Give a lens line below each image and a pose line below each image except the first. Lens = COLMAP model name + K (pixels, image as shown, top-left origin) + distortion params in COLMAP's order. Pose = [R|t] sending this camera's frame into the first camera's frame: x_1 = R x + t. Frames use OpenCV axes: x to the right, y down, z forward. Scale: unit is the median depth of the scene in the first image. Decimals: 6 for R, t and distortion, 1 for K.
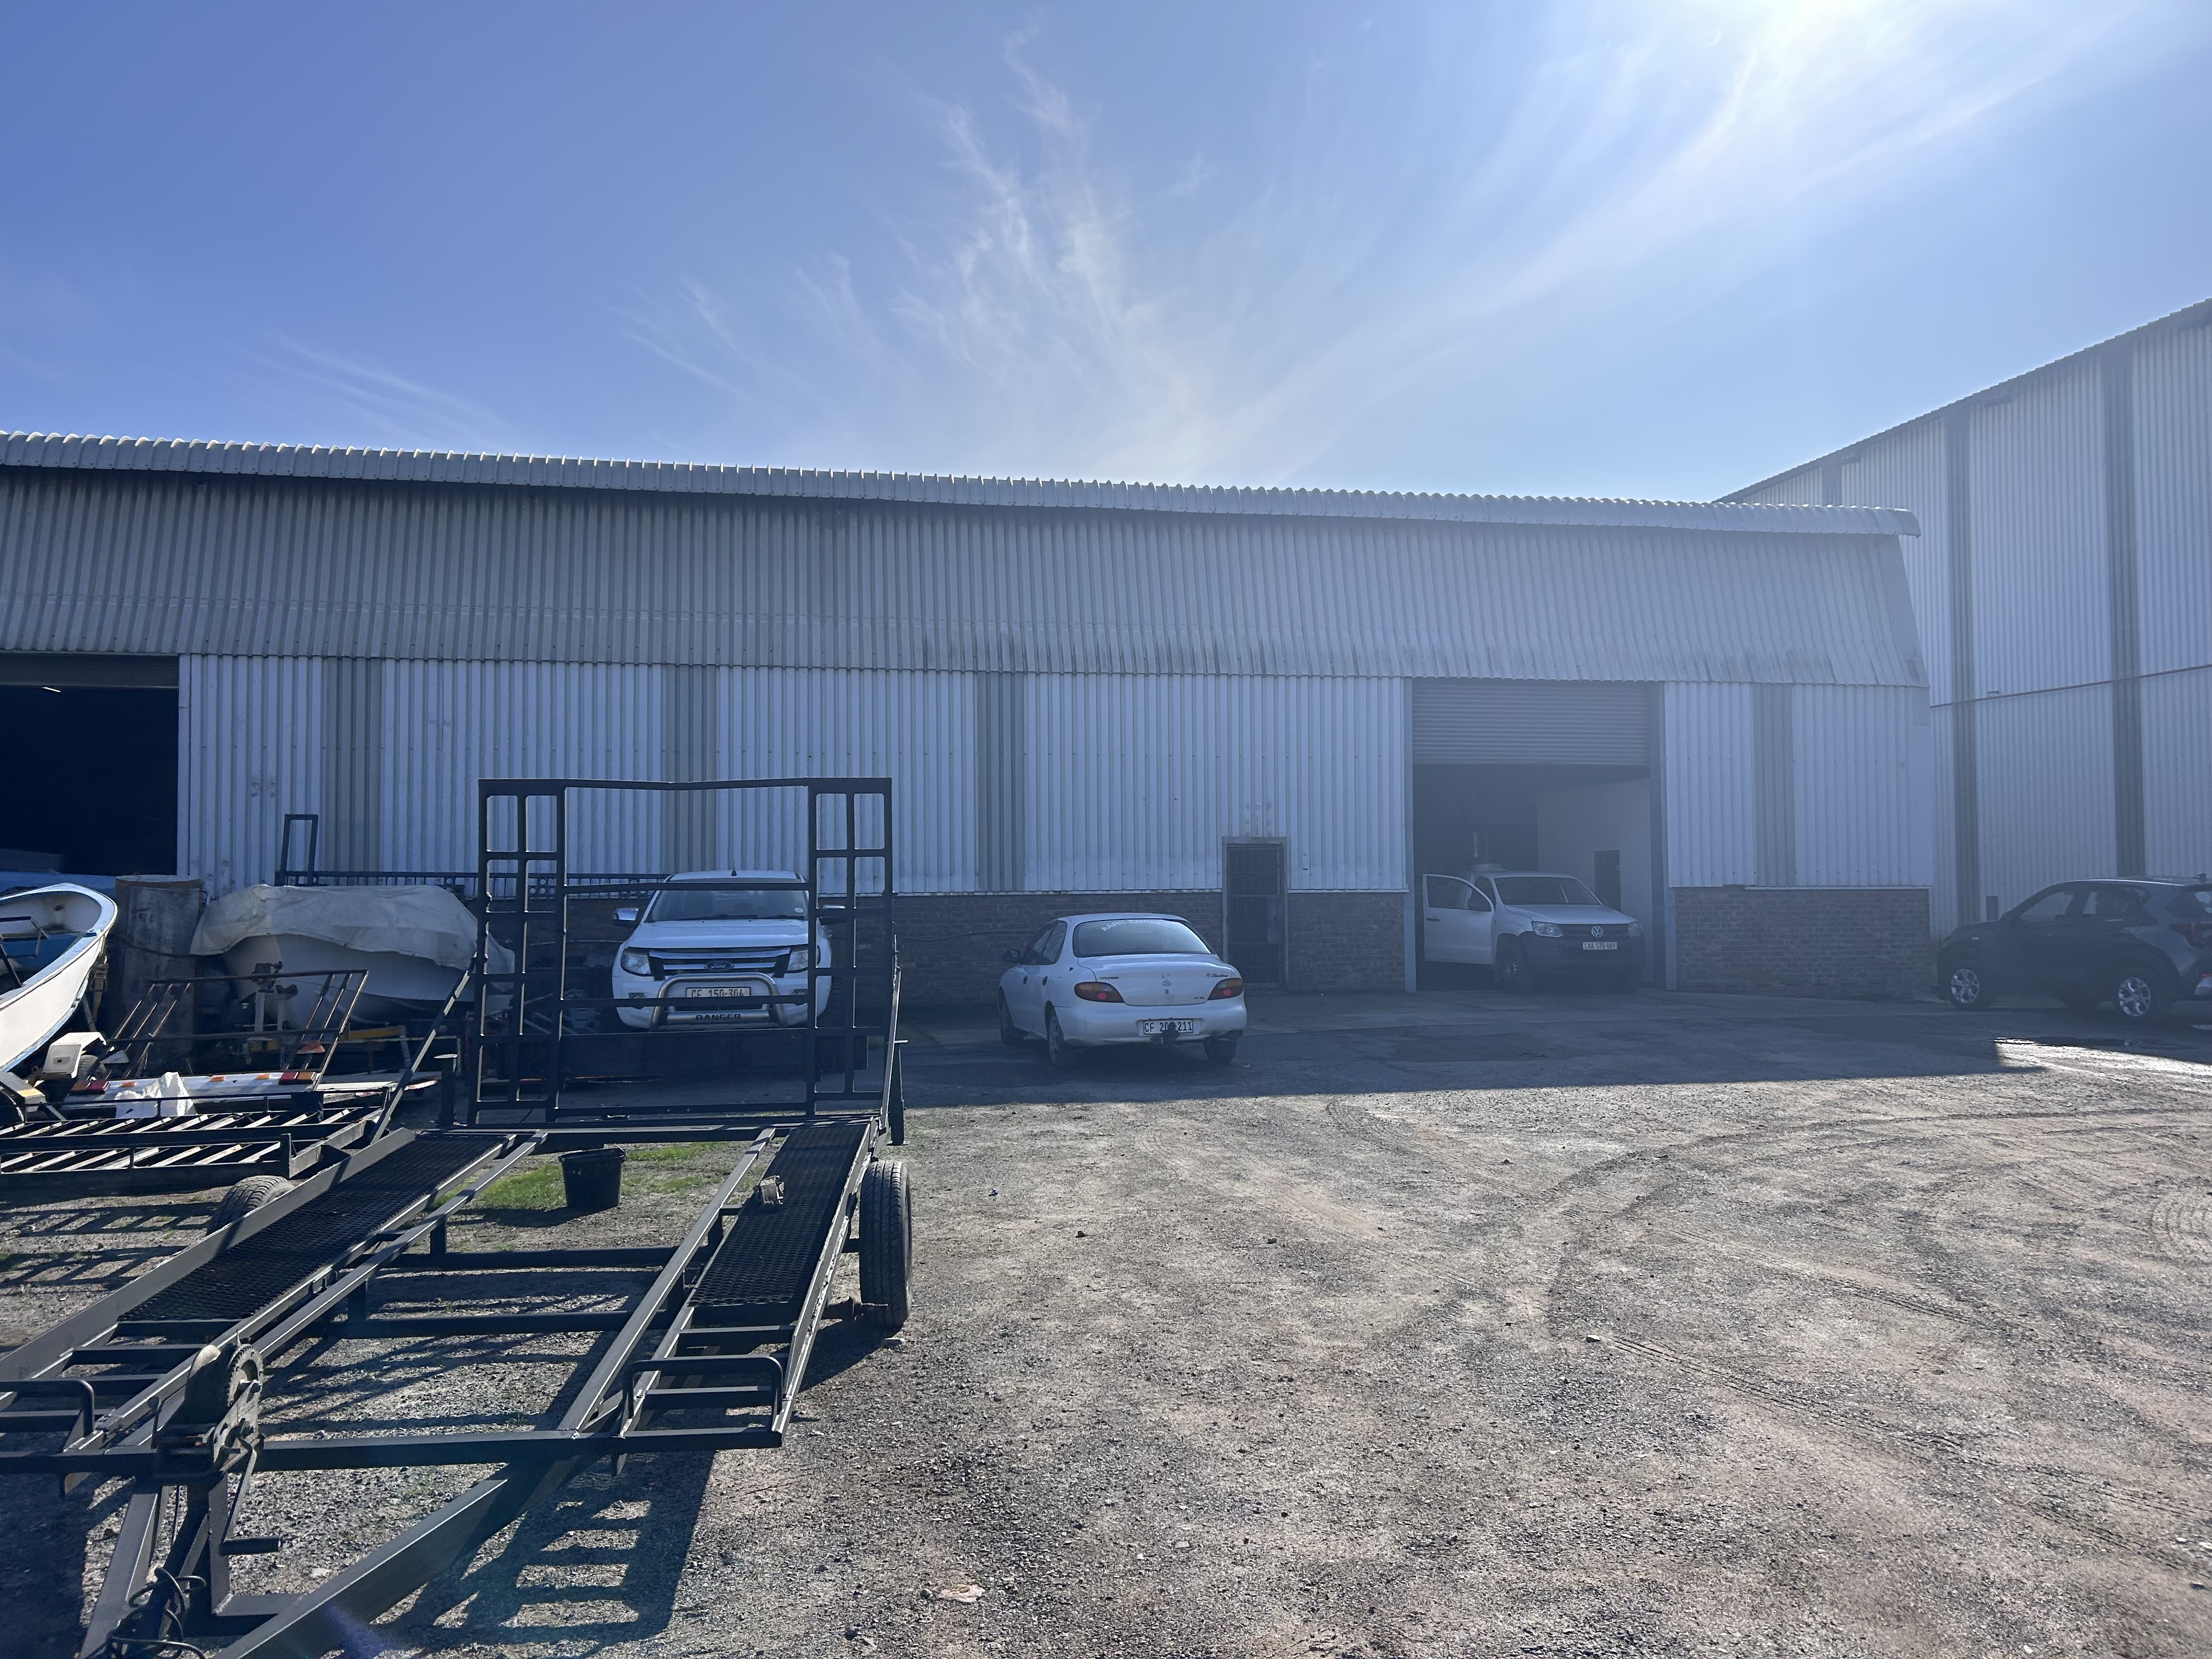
lens RADIAL K [[1559.2, 0, 1102.6], [0, 1559.2, 836.9], [0, 0, 1]] dist [0.006709, 0.001329]
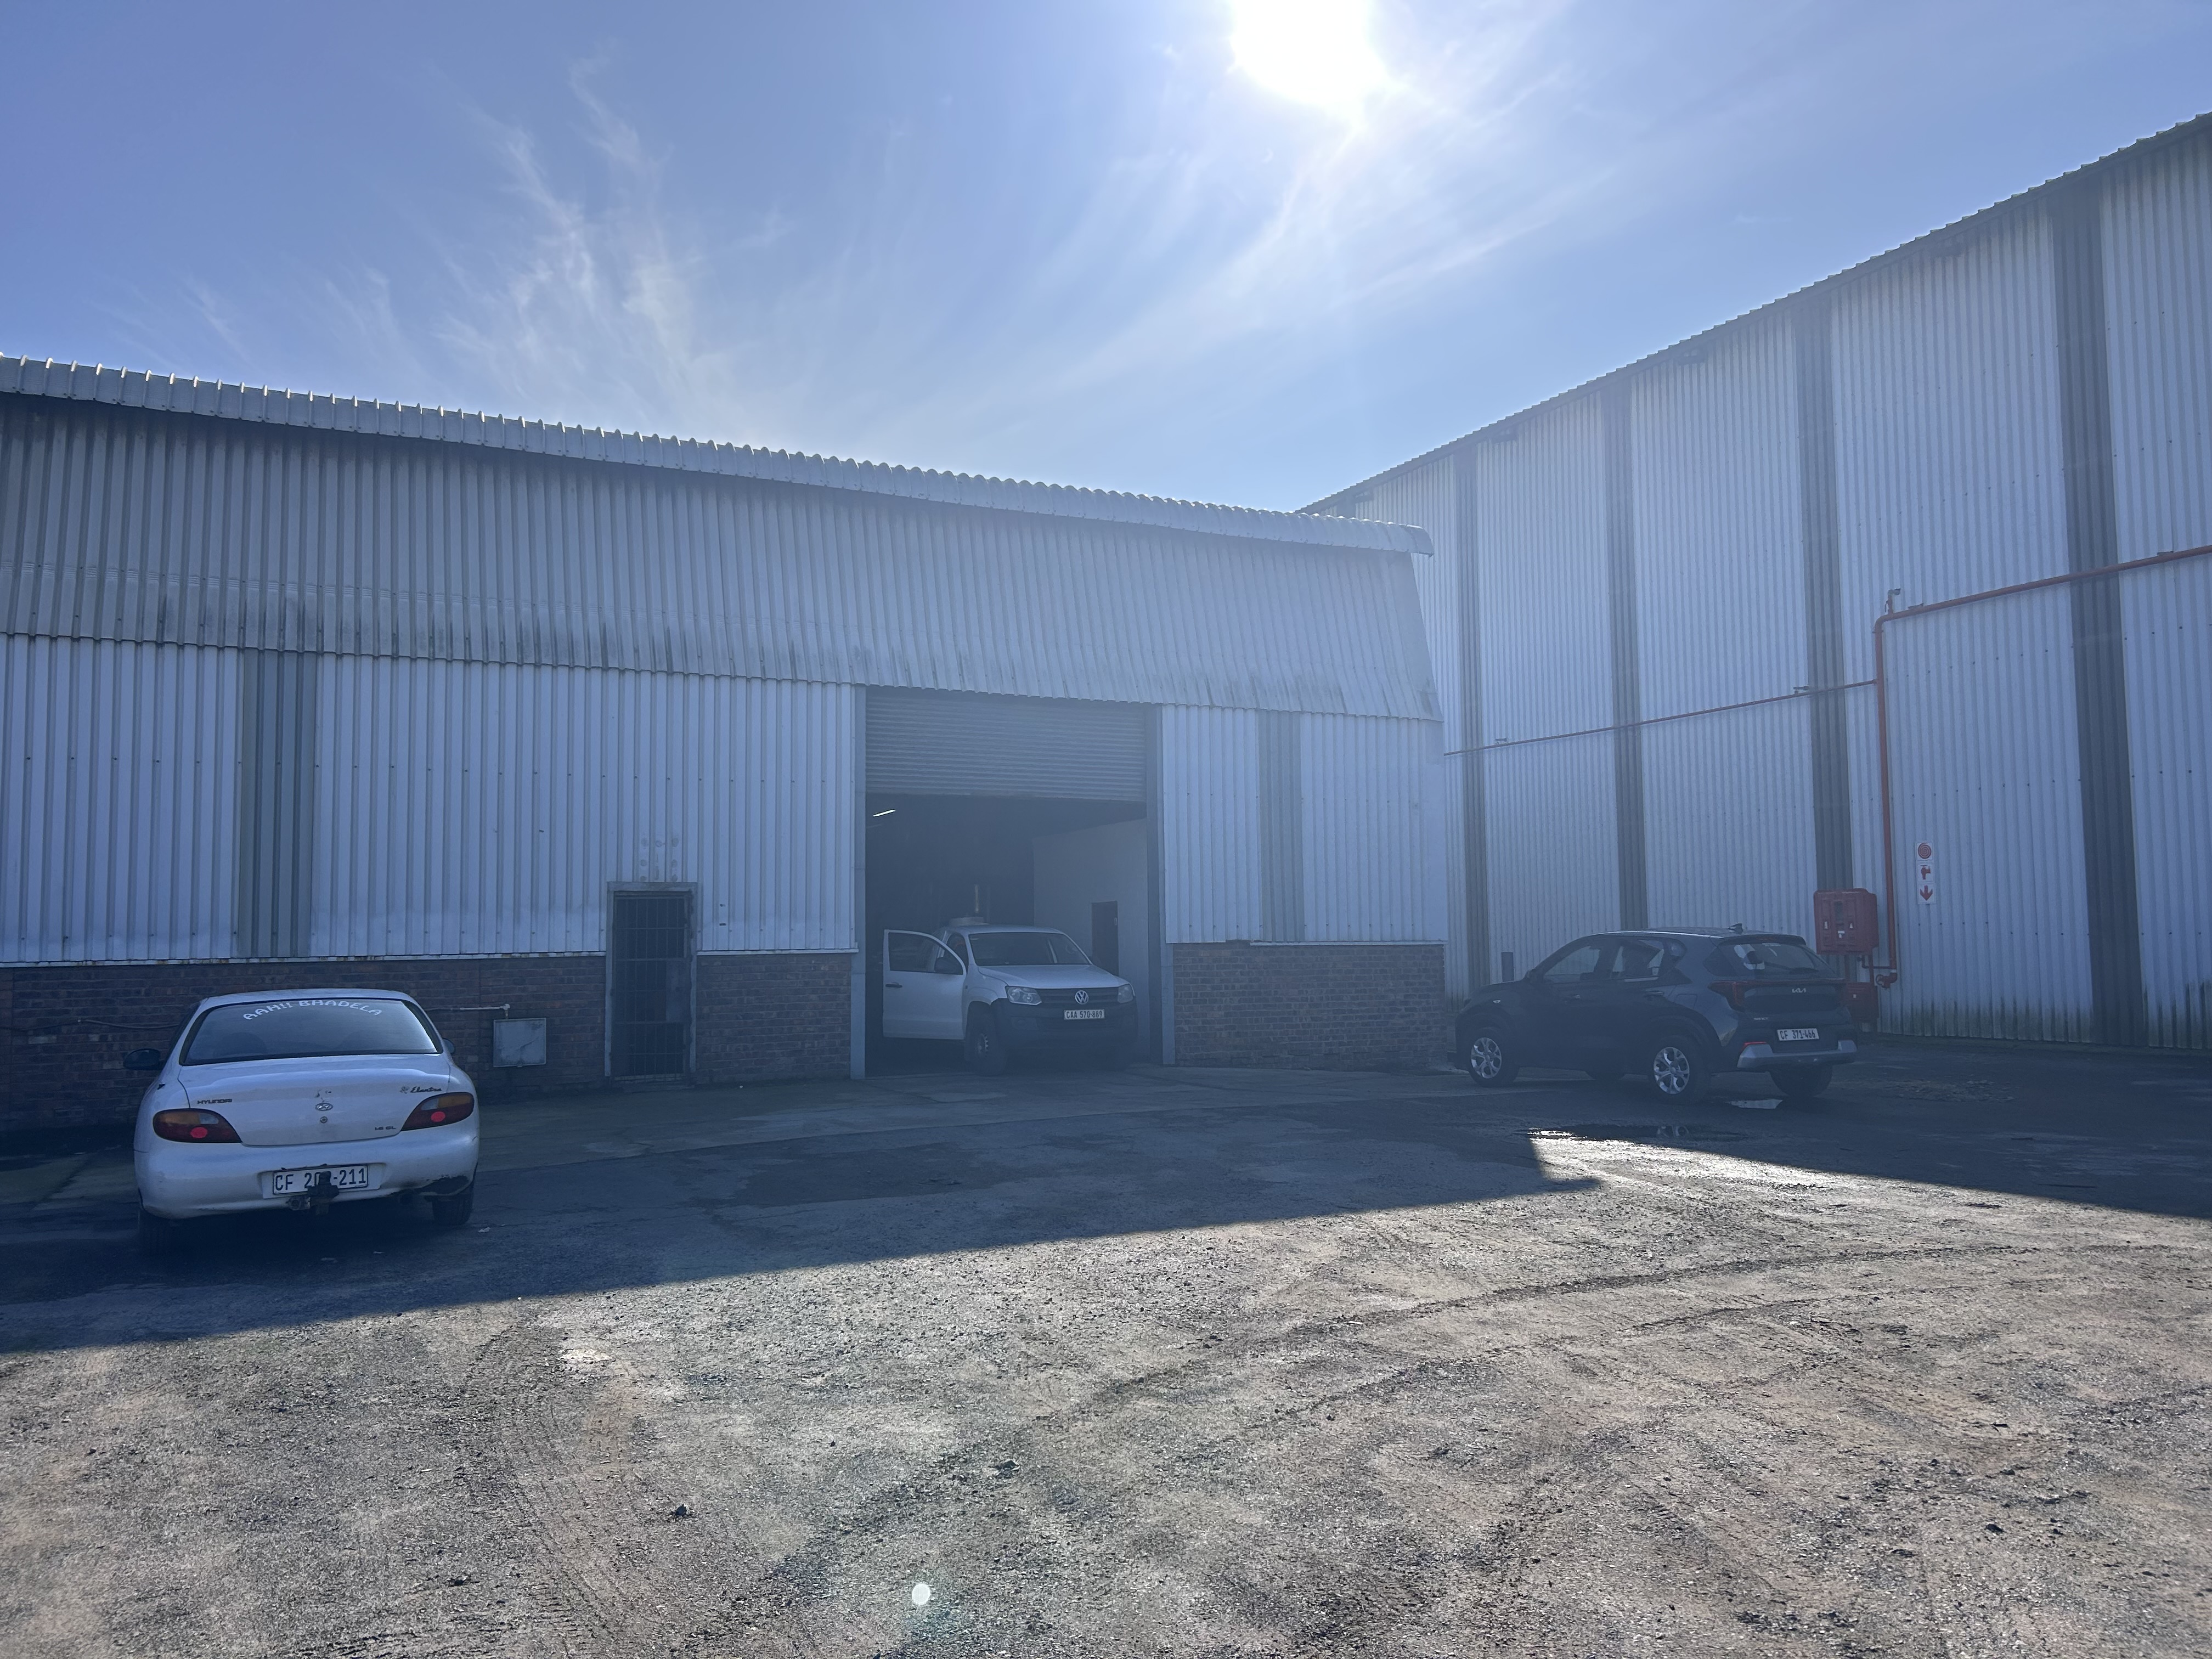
lens RADIAL K [[1658.2, 0, 1095.4], [0, 1658.2, 828.4], [0, 0, 1]] dist [0.249628, -0.484581]
pose [[0.959557, 0.012925, 0.281217, 0.072680], [-0.001575, 0.999176, -0.040551, 0.006711], [-0.281509, 0.038469, 0.958787, 0.144766]]
